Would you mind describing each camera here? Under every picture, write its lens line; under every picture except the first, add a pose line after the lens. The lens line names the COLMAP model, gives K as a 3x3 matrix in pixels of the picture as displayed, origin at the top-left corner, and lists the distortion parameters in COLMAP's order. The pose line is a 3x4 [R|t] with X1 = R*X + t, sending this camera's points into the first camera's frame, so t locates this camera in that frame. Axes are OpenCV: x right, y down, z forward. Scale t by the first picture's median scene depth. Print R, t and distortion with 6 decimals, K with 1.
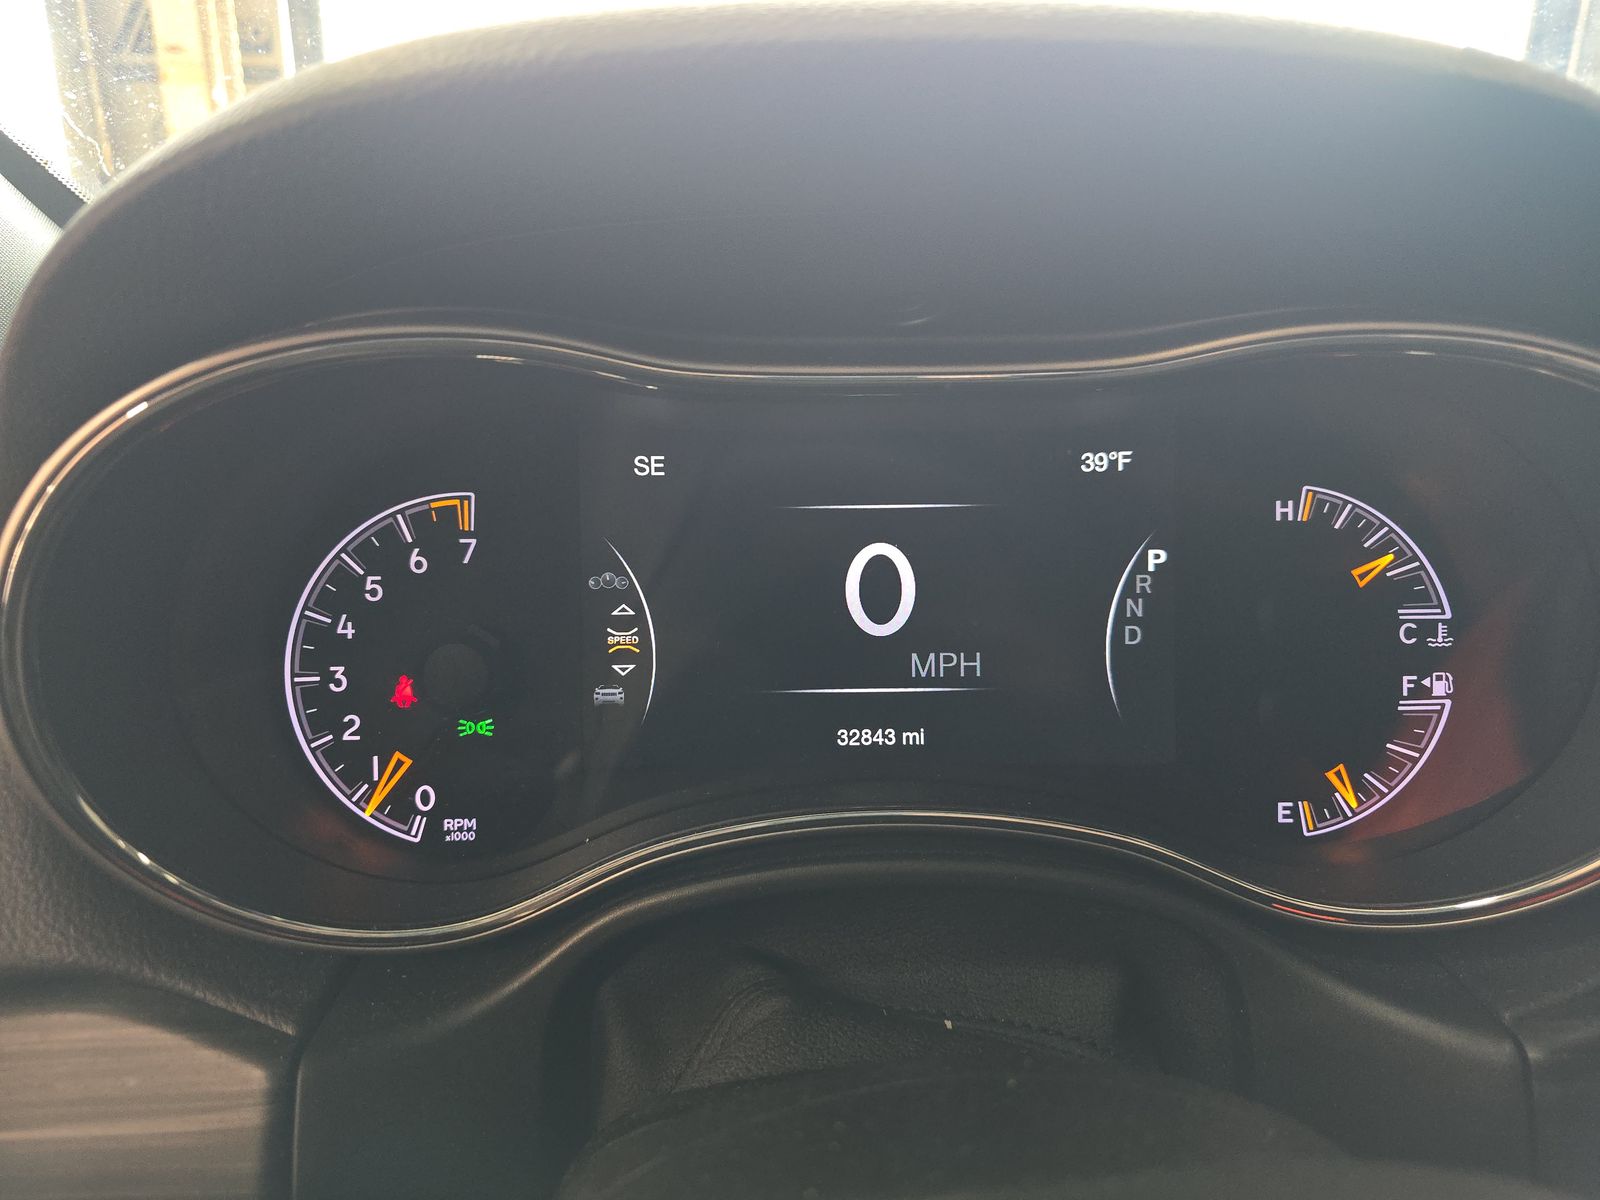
lens RADIAL K [[1061.3, 0, 809.6], [0, 1061.3, 599.0], [0, 0, 1]] dist [0.039440, -0.031745]
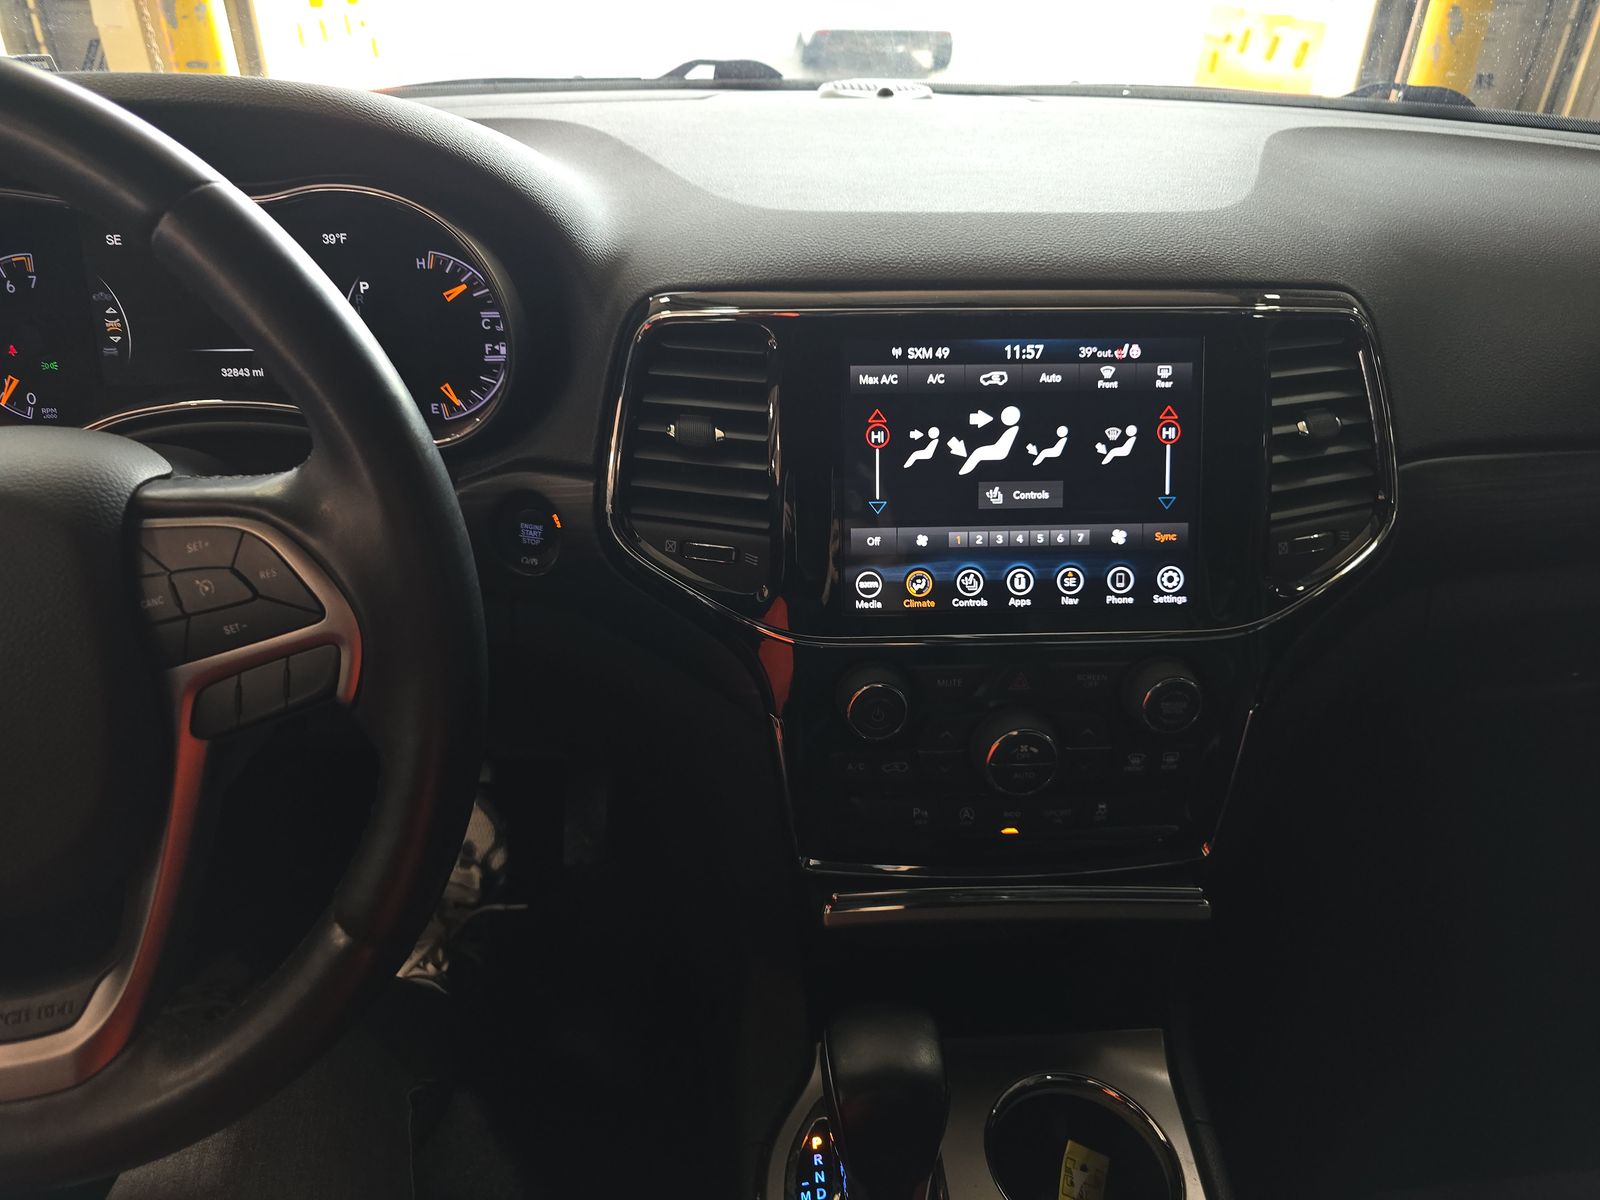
lens RADIAL K [[1061.3, 0, 793.2], [0, 1061.3, 592.5], [0, 0, 1]] dist [0.039440, -0.031745]
pose [[0.999927, 0.002258, -0.011878, 1.225837], [0.000324, 0.977041, 0.213050, 0.104927], [0.012086, -0.213038, 0.976969, -1.218018]]
